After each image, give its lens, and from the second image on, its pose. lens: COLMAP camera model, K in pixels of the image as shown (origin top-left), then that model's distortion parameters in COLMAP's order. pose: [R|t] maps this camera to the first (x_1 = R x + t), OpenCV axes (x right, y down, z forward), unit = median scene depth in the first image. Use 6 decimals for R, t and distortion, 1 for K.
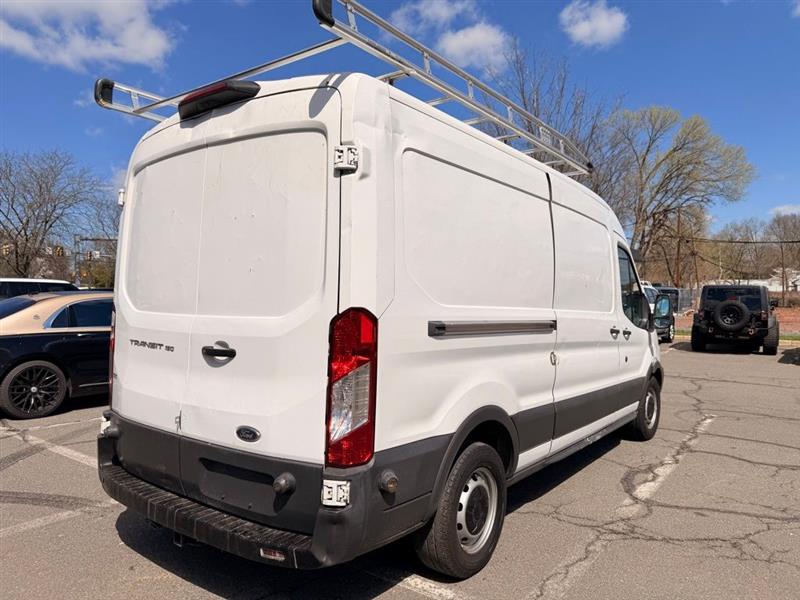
lens RADIAL K [[576.1, 0, 398.8], [0, 576.1, 298.5], [0, 0, 1]] dist [0.023144, -0.007408]
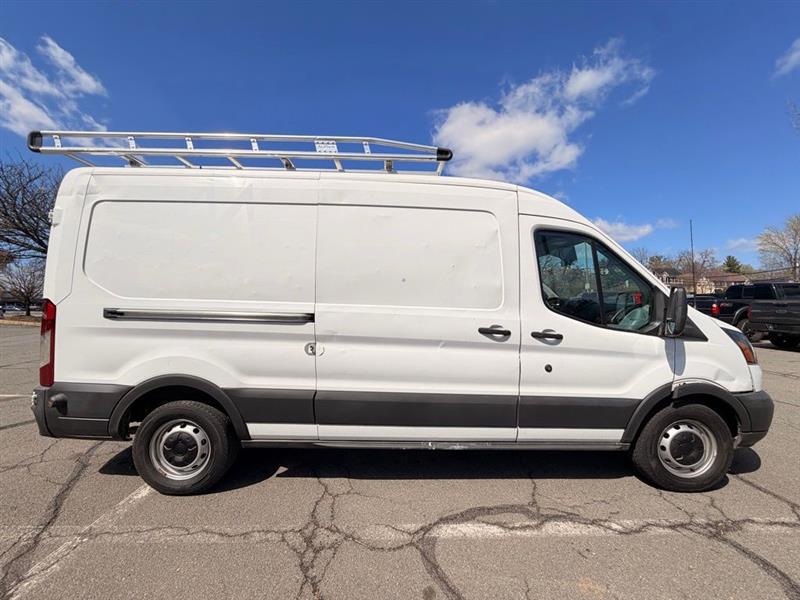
lens RADIAL K [[323.0, 0, 401.4], [0, 323.0, 300.5], [0, 0, 1]] dist [0.003575, -0.000956]
pose [[0.607970, -0.007658, -0.793923, 0.789357], [0.001561, 0.999963, -0.008450, 0.017476], [0.793958, 0.003898, 0.607960, 0.710461]]
